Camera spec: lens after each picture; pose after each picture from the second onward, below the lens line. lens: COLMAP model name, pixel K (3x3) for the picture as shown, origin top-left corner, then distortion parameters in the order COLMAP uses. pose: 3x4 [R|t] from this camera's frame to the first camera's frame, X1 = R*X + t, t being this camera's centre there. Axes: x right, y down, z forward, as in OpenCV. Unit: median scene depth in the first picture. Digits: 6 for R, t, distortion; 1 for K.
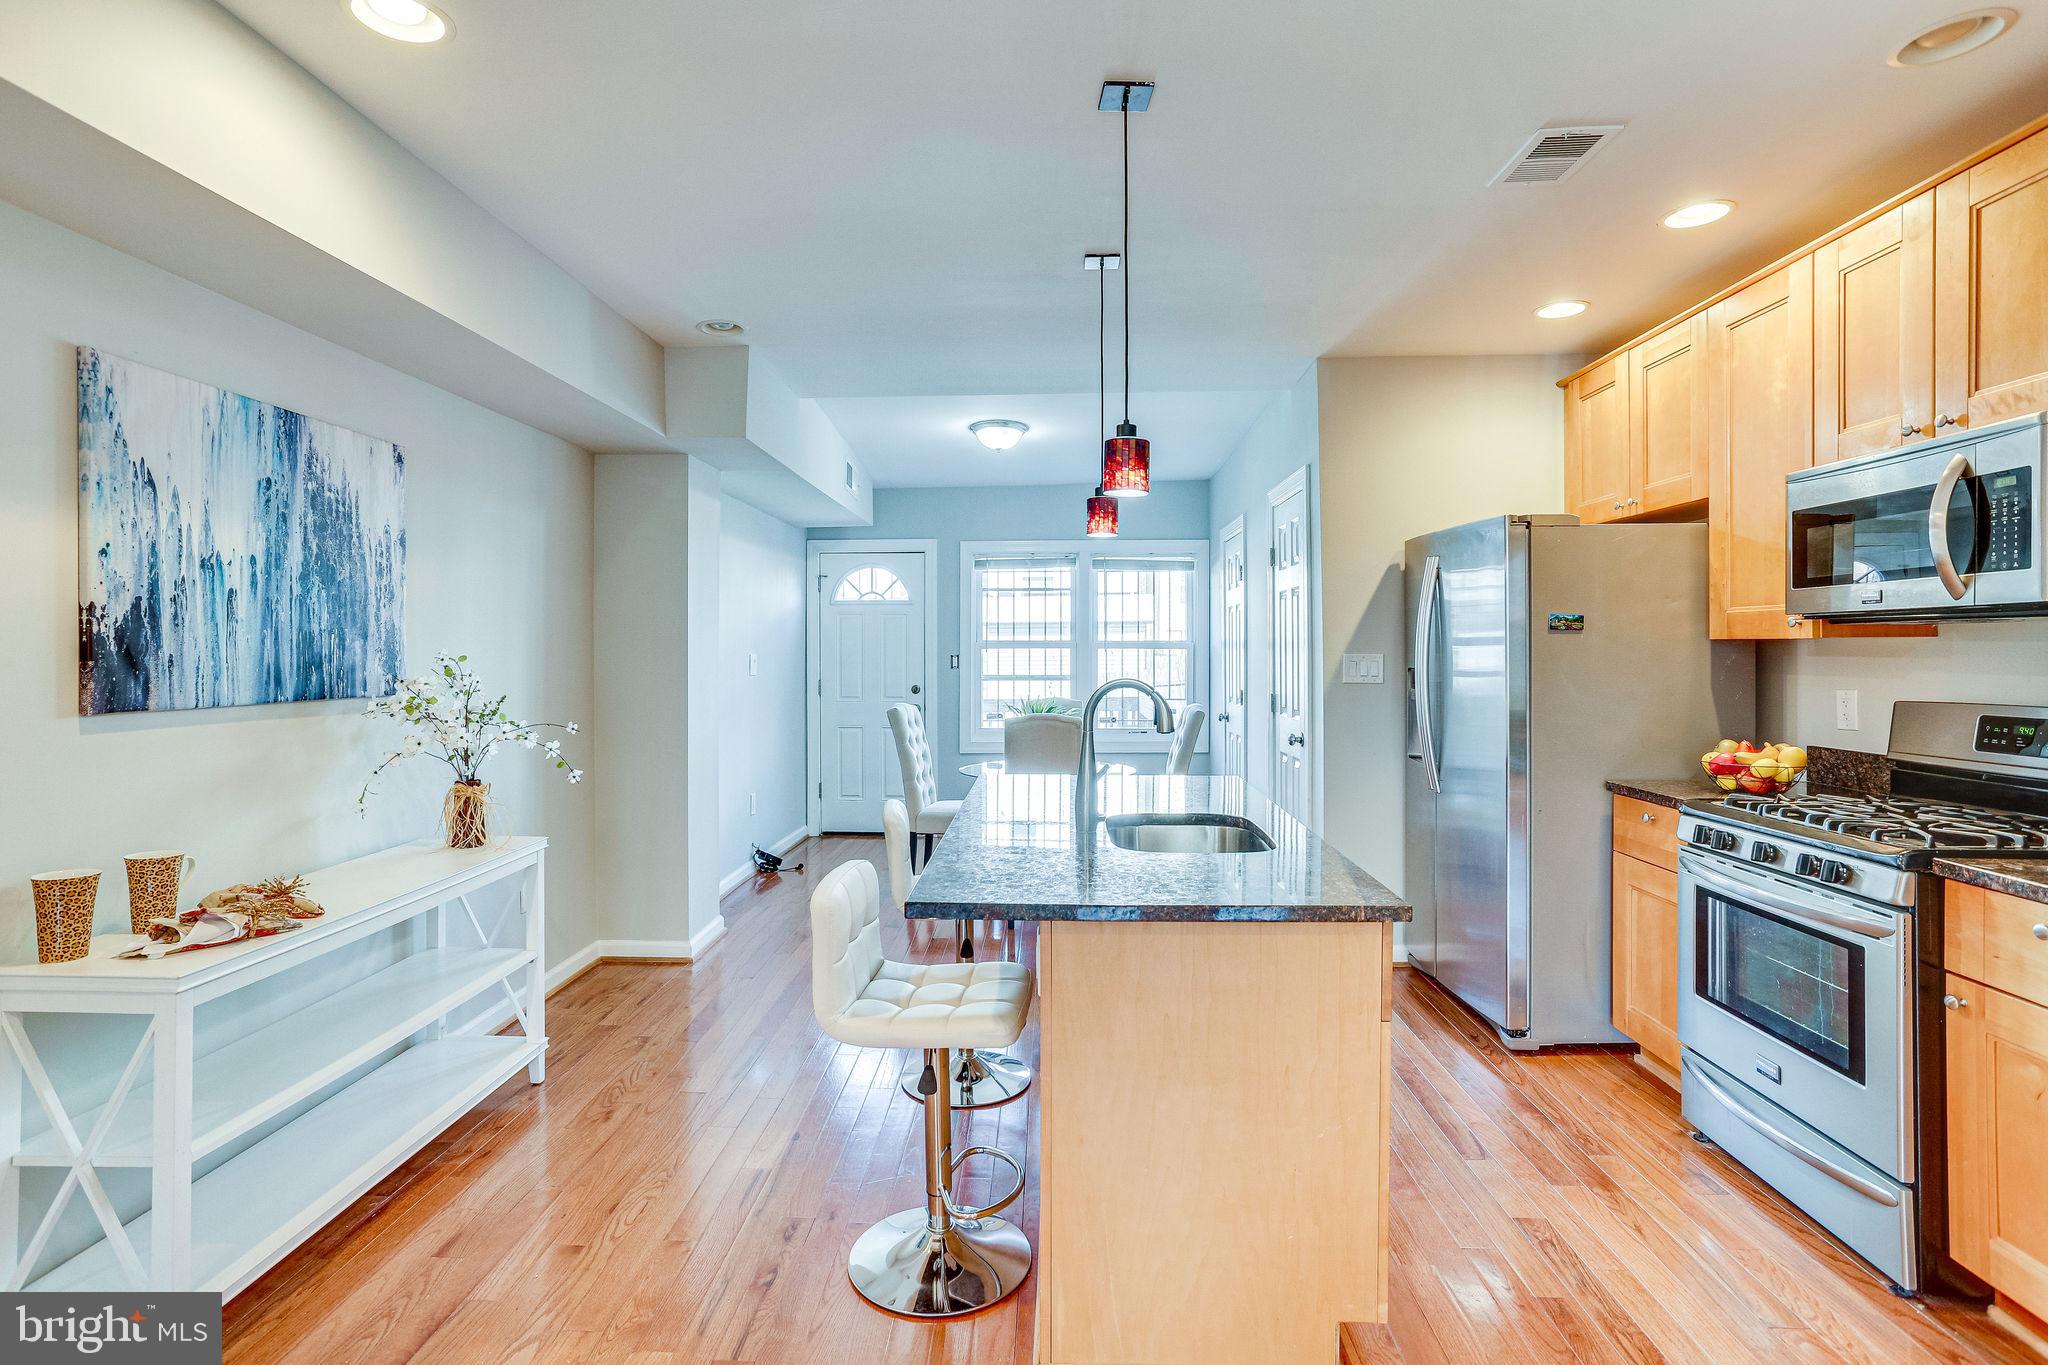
lens RADIAL K [[1011.2, 0, 1020.1], [0, 1011.2, 656.7], [0, 0, 1]] dist [-0.054436, 0.035006]
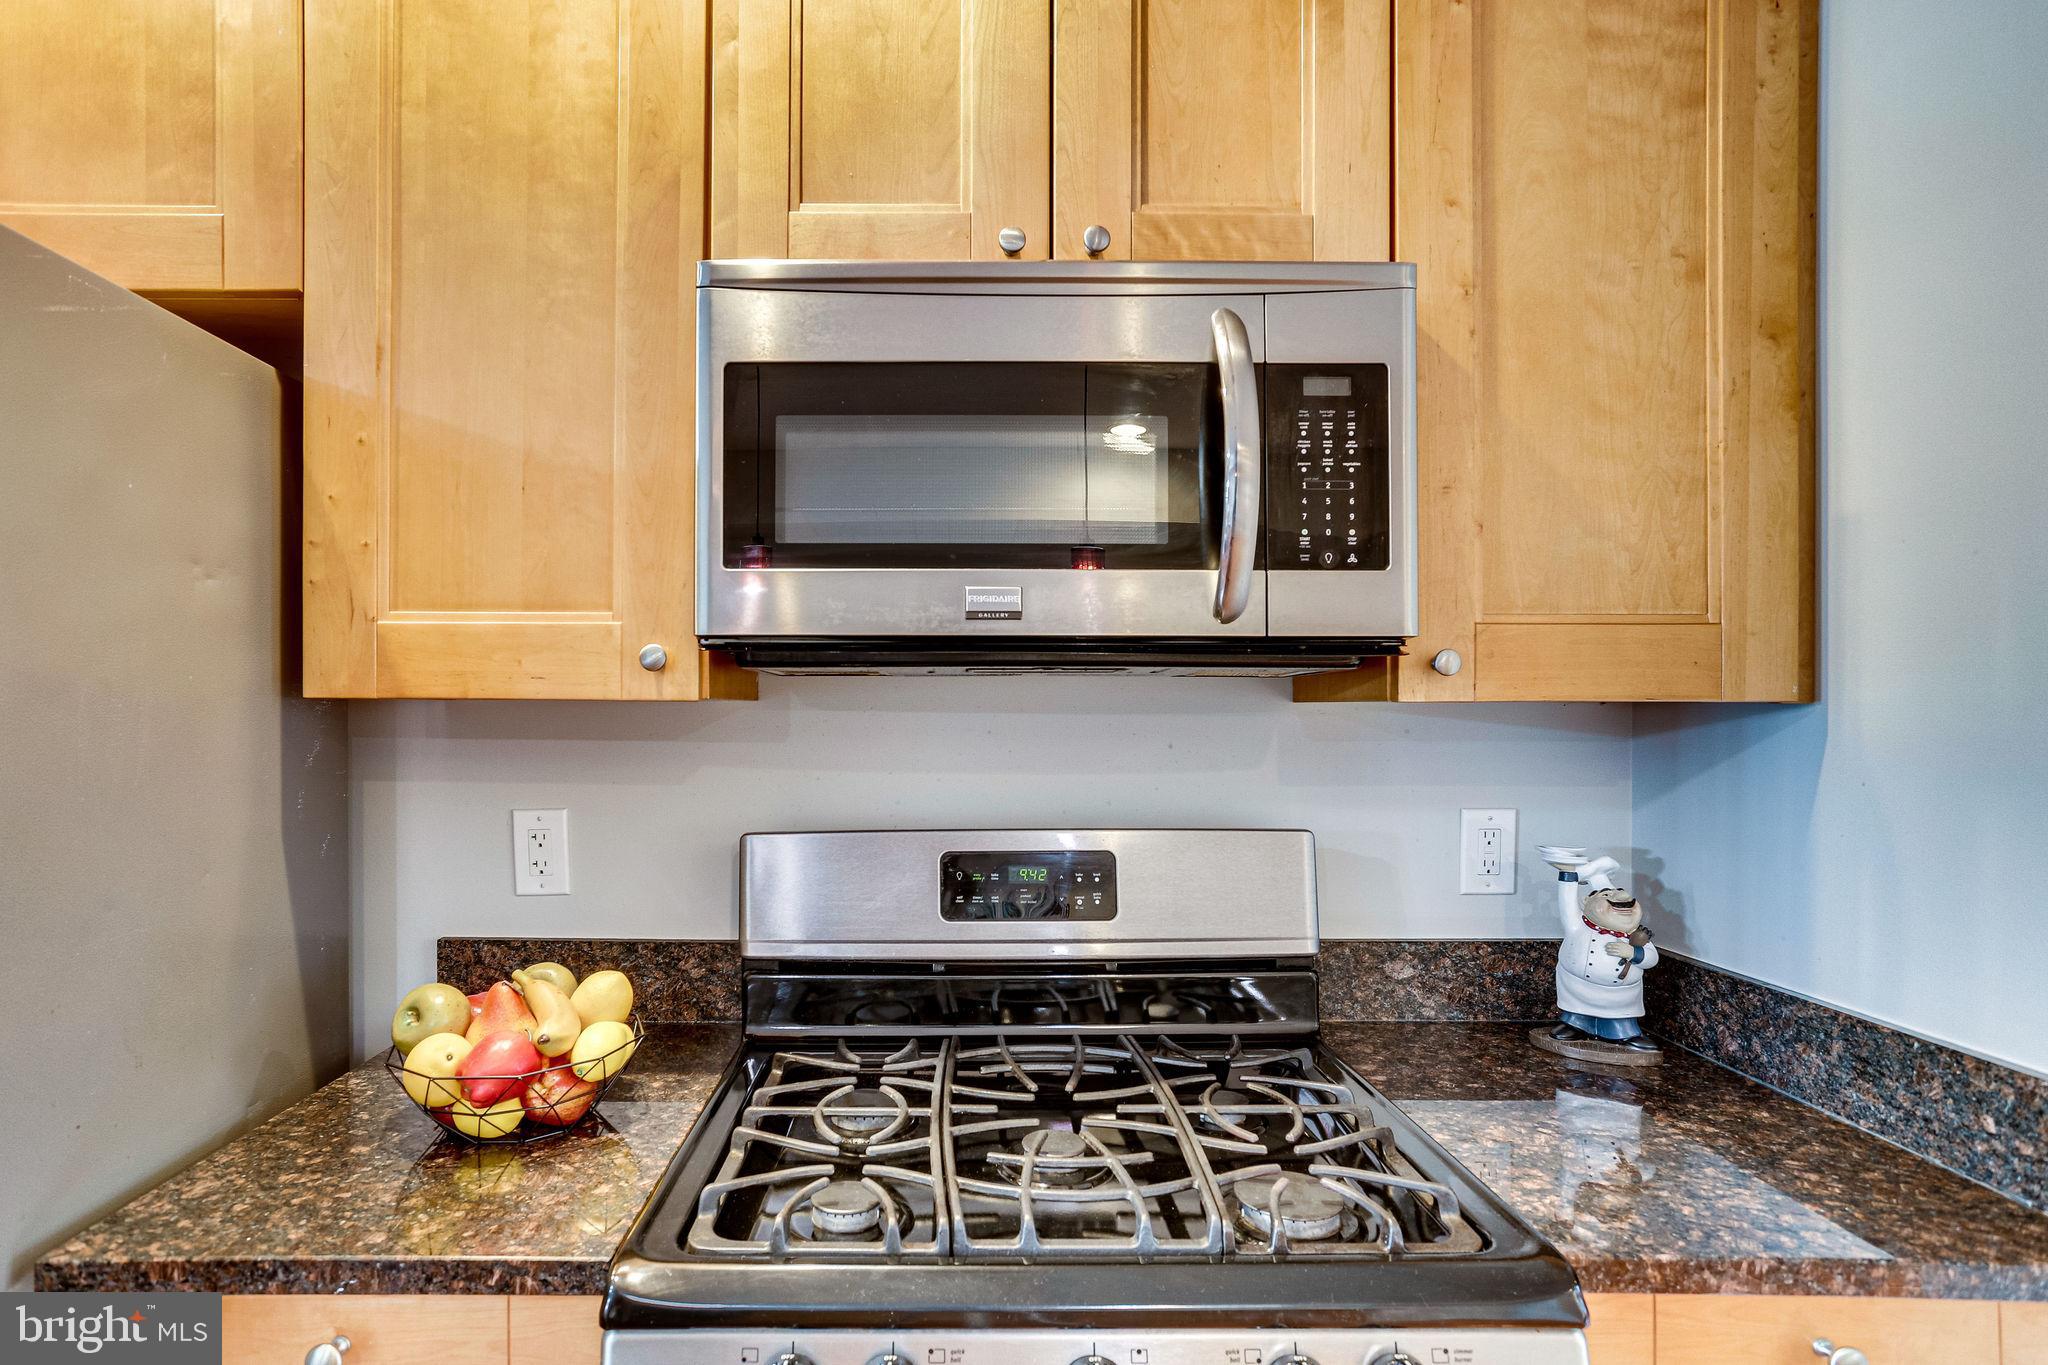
lens RADIAL K [[1061.7, 0, 929.7], [0, 1061.7, 717.6], [0, 0, 1]] dist [-0.060466, 0.042258]
pose [[-0.041477, -0.005412, 0.999125, 0.376118], [0.005167, 0.999971, 0.005631, -0.013675], [-0.999126, 0.005396, -0.041448, 0.942524]]
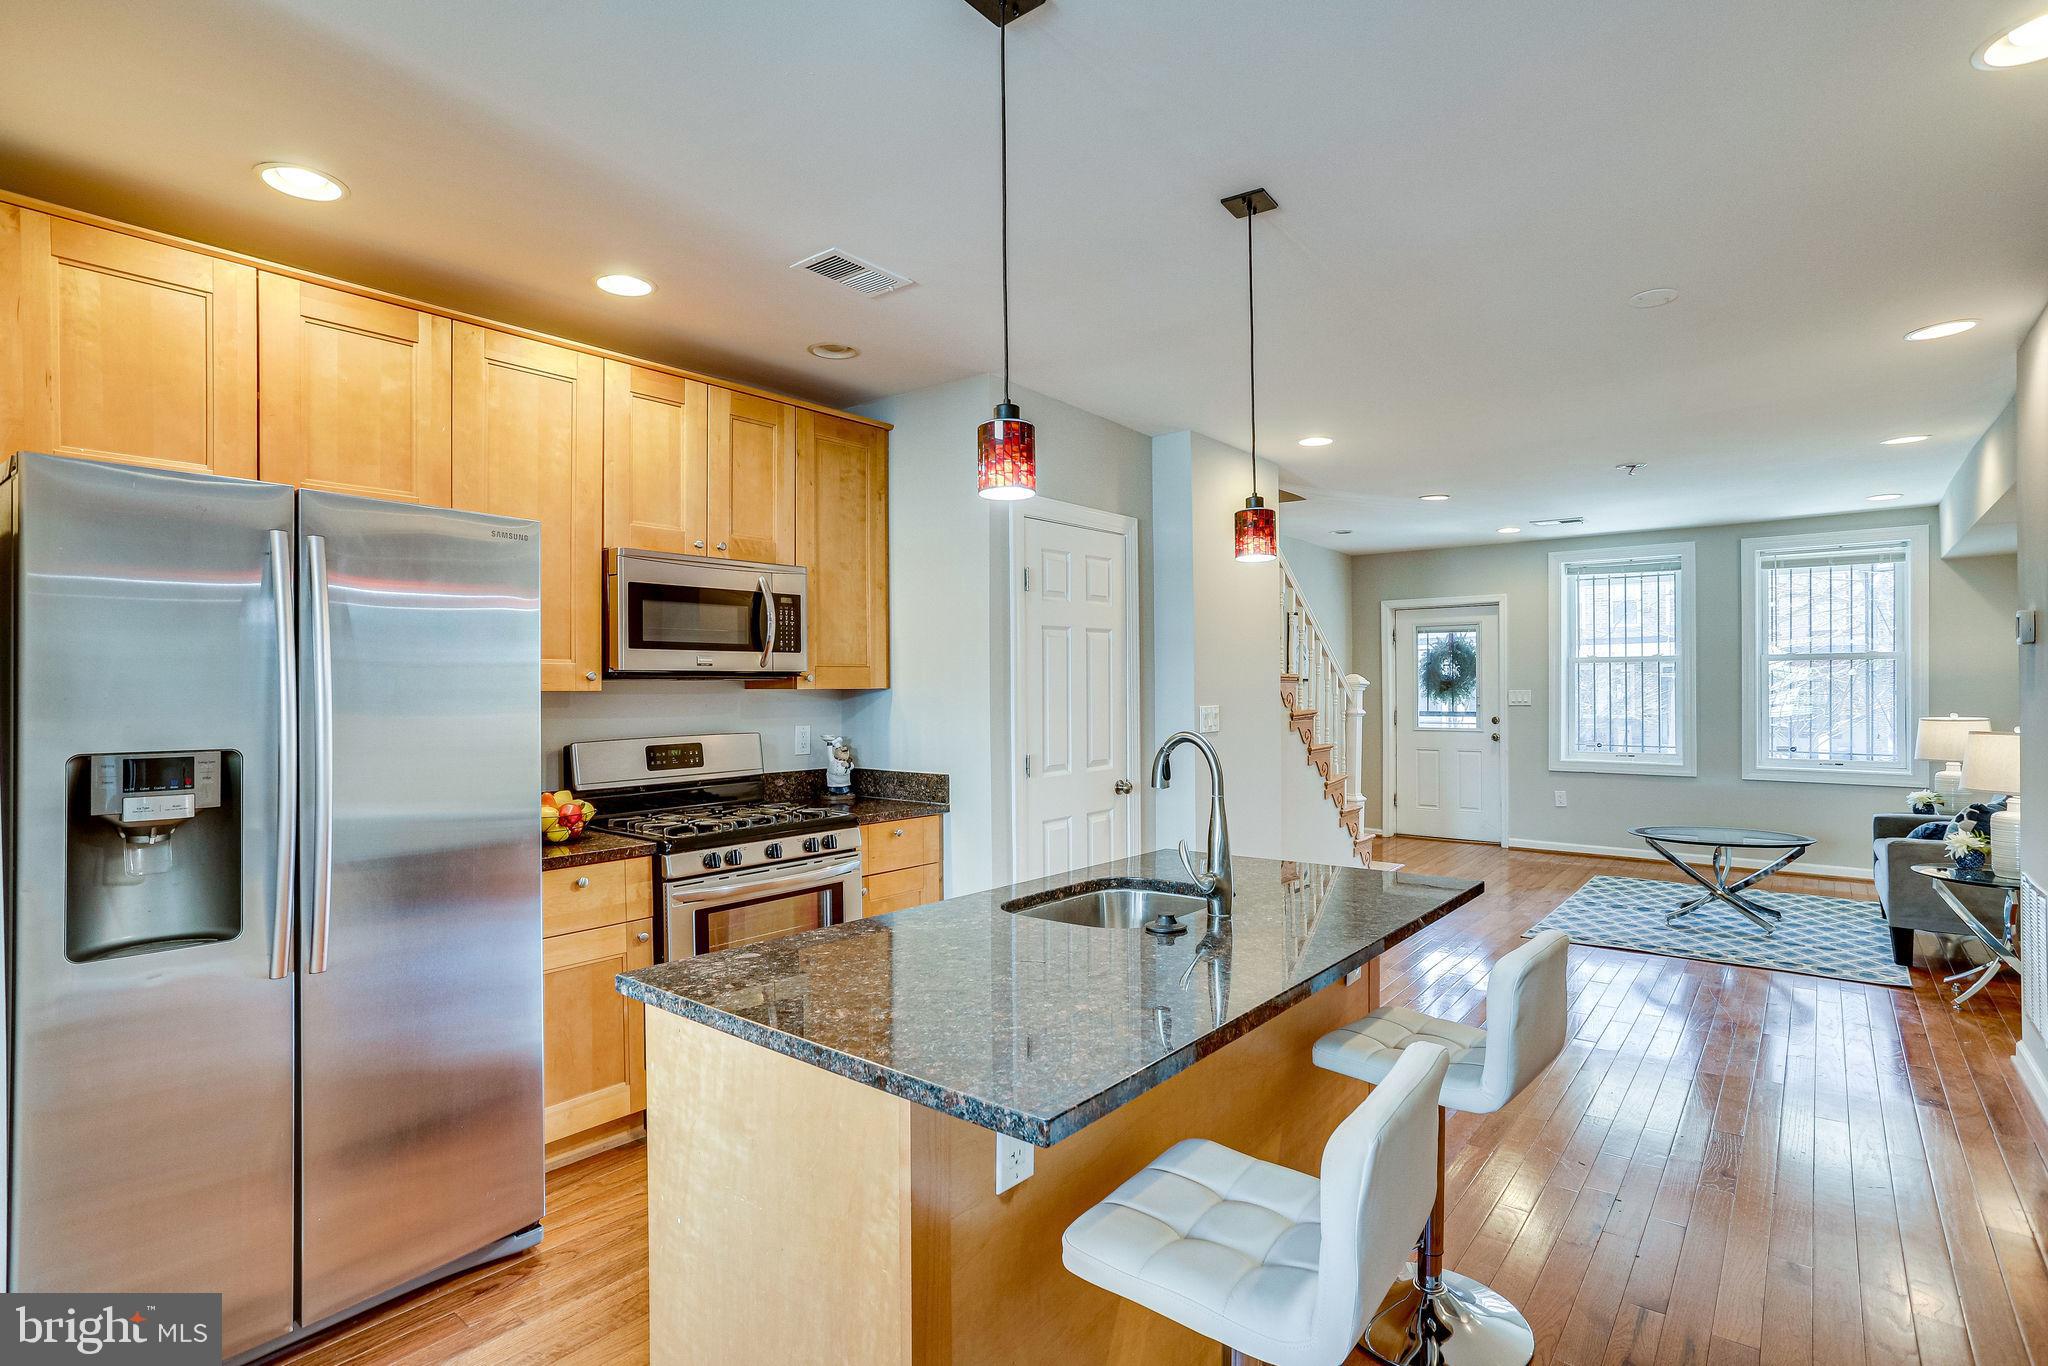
lens RADIAL K [[1007.6, 0, 1012.0], [0, 1007.6, 689.9], [0, 0, 1]] dist [-0.057882, 0.042538]
pose [[-0.792508, 0.006113, 0.609831, -0.289015], [0.013135, 0.999889, 0.007047, -0.022003], [-0.609720, 0.013595, -0.792501, 1.657759]]
